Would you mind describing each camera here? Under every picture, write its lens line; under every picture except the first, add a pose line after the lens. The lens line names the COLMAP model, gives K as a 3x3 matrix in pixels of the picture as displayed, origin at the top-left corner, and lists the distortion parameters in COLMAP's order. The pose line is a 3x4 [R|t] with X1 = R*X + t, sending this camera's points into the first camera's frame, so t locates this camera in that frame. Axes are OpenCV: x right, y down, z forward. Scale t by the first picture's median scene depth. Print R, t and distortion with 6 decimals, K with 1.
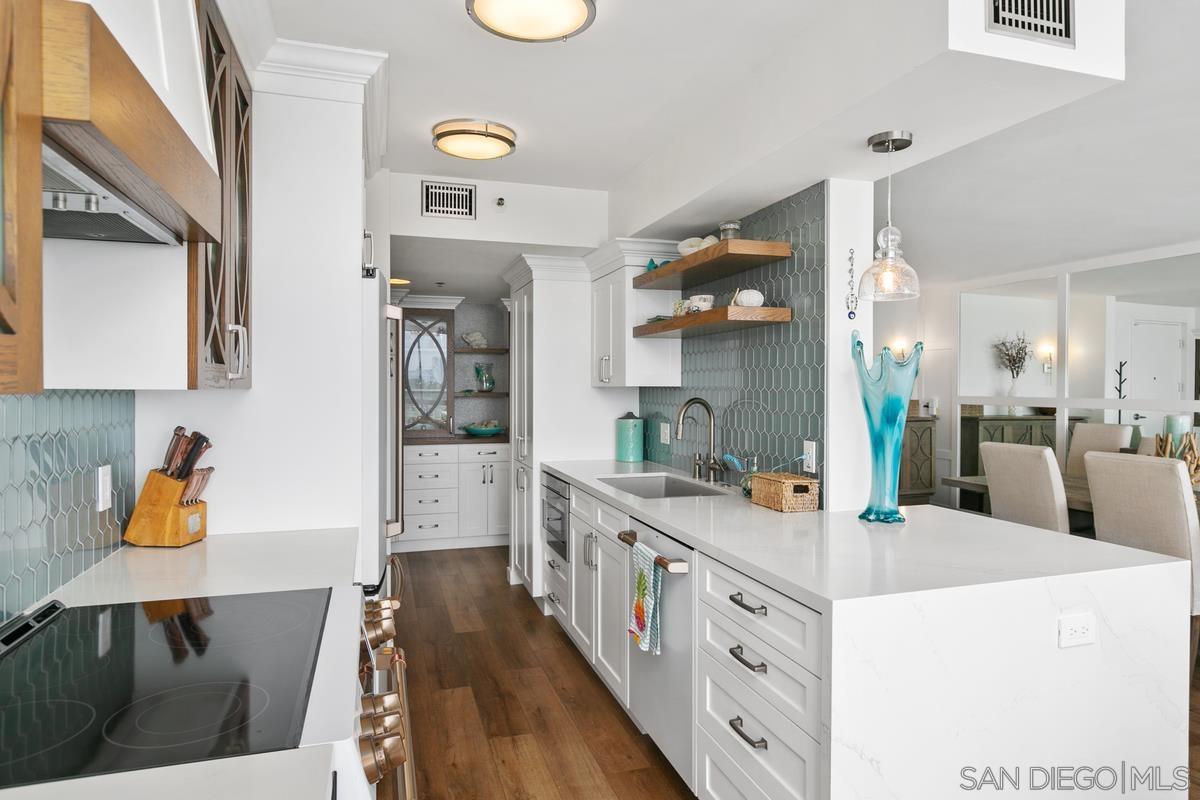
lens RADIAL K [[704.4, 0, 601.1], [0, 704.4, 392.4], [0, 0, 1]] dist [-0.001374, 0.001041]
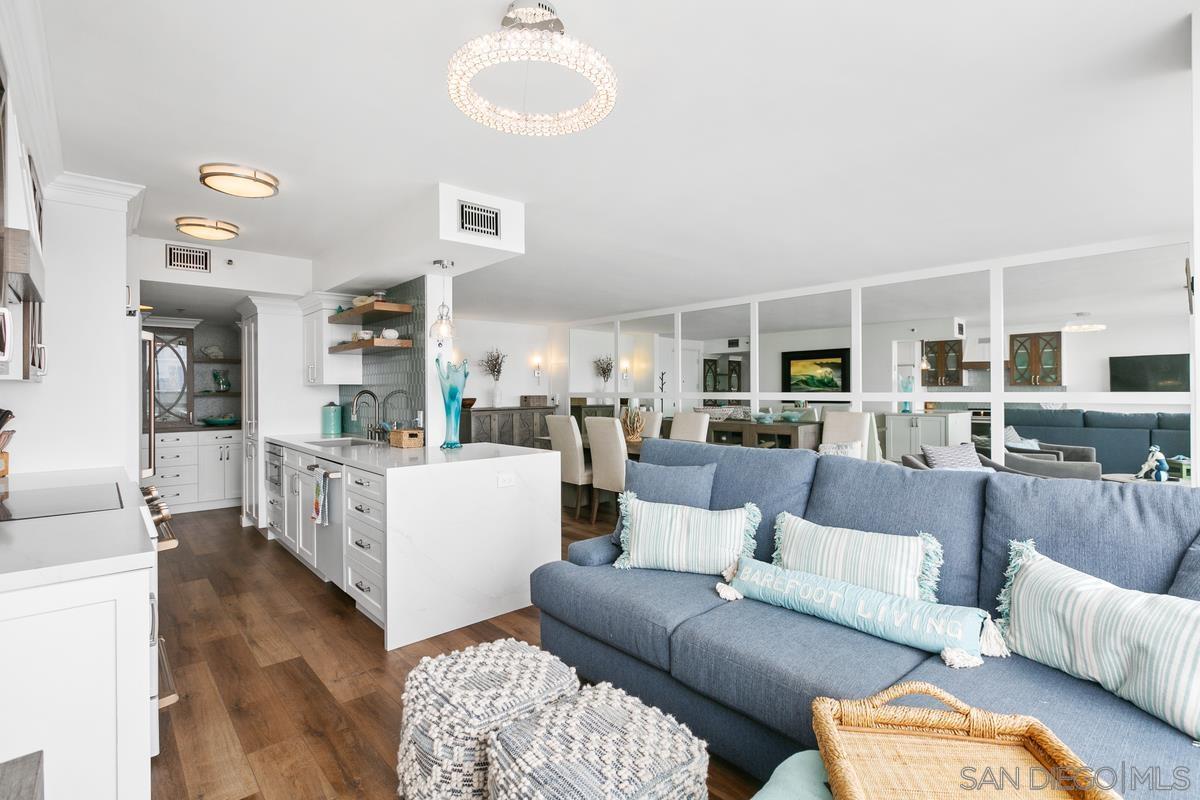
lens RADIAL K [[564.8, 0, 600.7], [0, 564.8, 390.5], [0, 0, 1]] dist [0.000595, -0.000680]
pose [[0.913665, -0.007272, 0.406402, 0.096261], [0.011432, 0.999904, -0.007809, 0.024735], [-0.406306, 0.011781, 0.913661, -0.457731]]
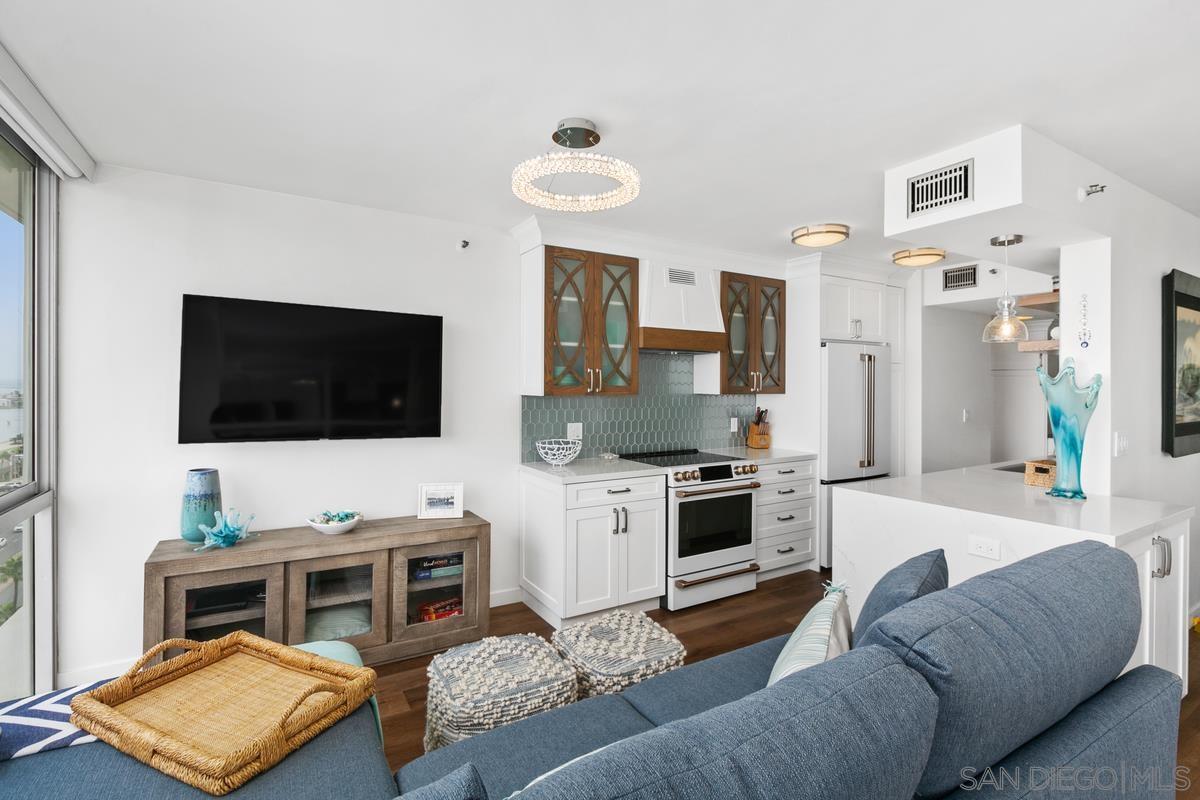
lens RADIAL K [[564.8, 0, 597.8], [0, 564.8, 388.7], [0, 0, 1]] dist [0.000595, -0.000680]
pose [[0.222714, 0.004846, -0.974872, 0.901499], [-0.012522, 0.999919, 0.002110, -0.013503], [0.974803, 0.011737, 0.222757, -0.092358]]
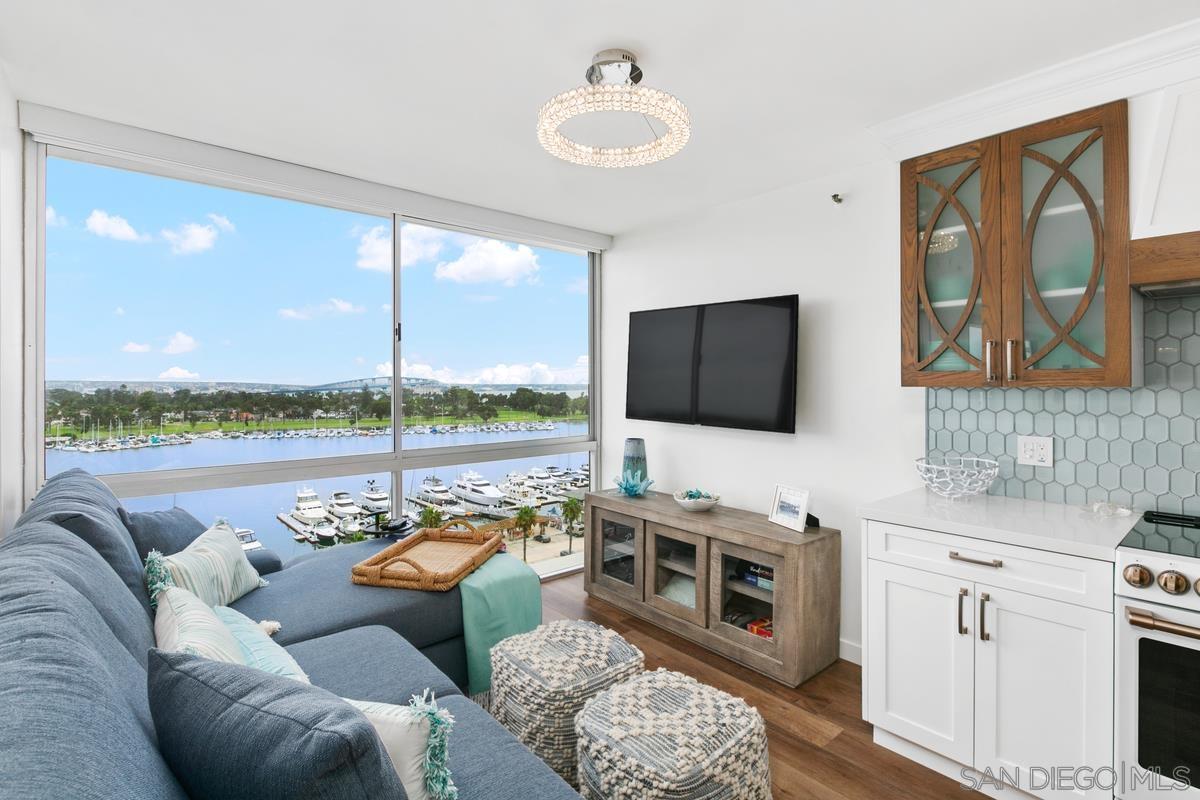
lens RADIAL K [[564.8, 0, 602.6], [0, 564.8, 385.3], [0, 0, 1]] dist [0.000595, -0.000680]
pose [[-0.918521, -0.000979, -0.395371, 0.479899], [-0.004647, 0.999955, 0.008321, -0.003079], [0.395345, 0.009481, -0.918484, 0.538159]]
